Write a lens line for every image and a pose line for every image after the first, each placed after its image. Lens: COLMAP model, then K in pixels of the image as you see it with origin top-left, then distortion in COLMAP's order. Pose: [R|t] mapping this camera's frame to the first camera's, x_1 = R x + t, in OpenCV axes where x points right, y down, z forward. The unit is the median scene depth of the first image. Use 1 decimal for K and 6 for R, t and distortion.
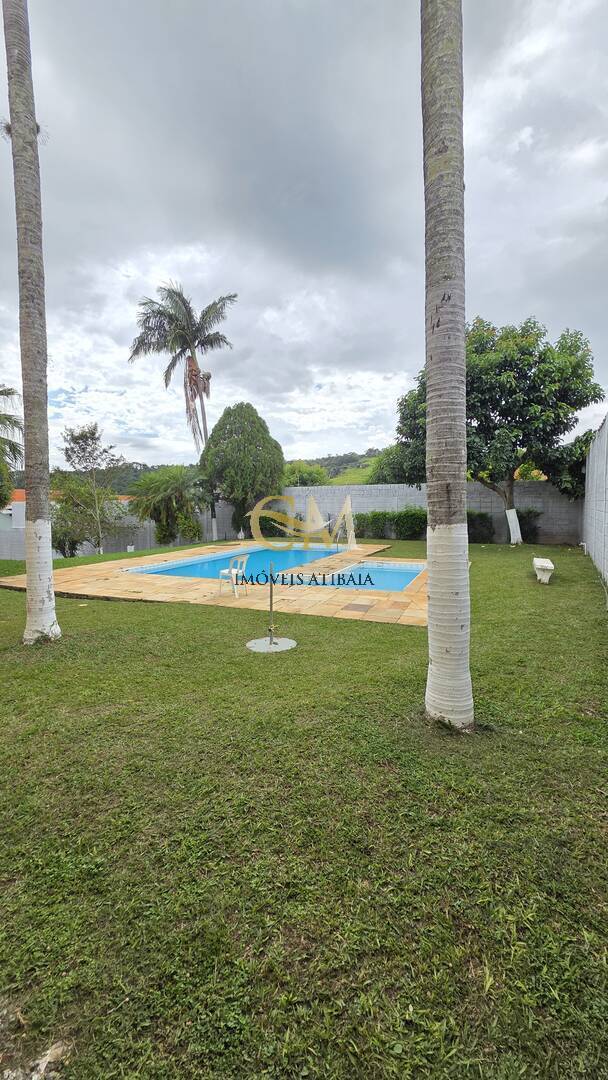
lens RADIAL K [[429.9, 0, 310.2], [0, 429.9, 543.2], [0, 0, 1]] dist [0.007878, 0.000047]
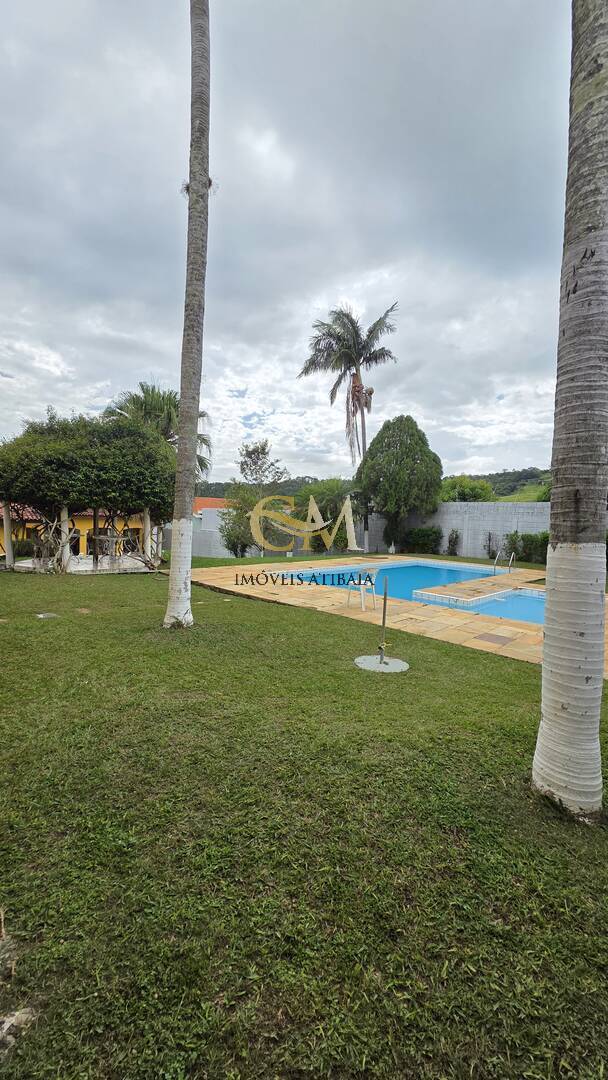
lens RADIAL K [[429.9, 0, 314.7], [0, 429.9, 542.9], [0, 0, 1]] dist [0.007878, 0.000047]
pose [[0.929361, 0.064306, -0.363529, 0.166557], [-0.077390, 0.996769, -0.021525, 0.008873], [0.360970, 0.048138, 0.931334, 0.109232]]
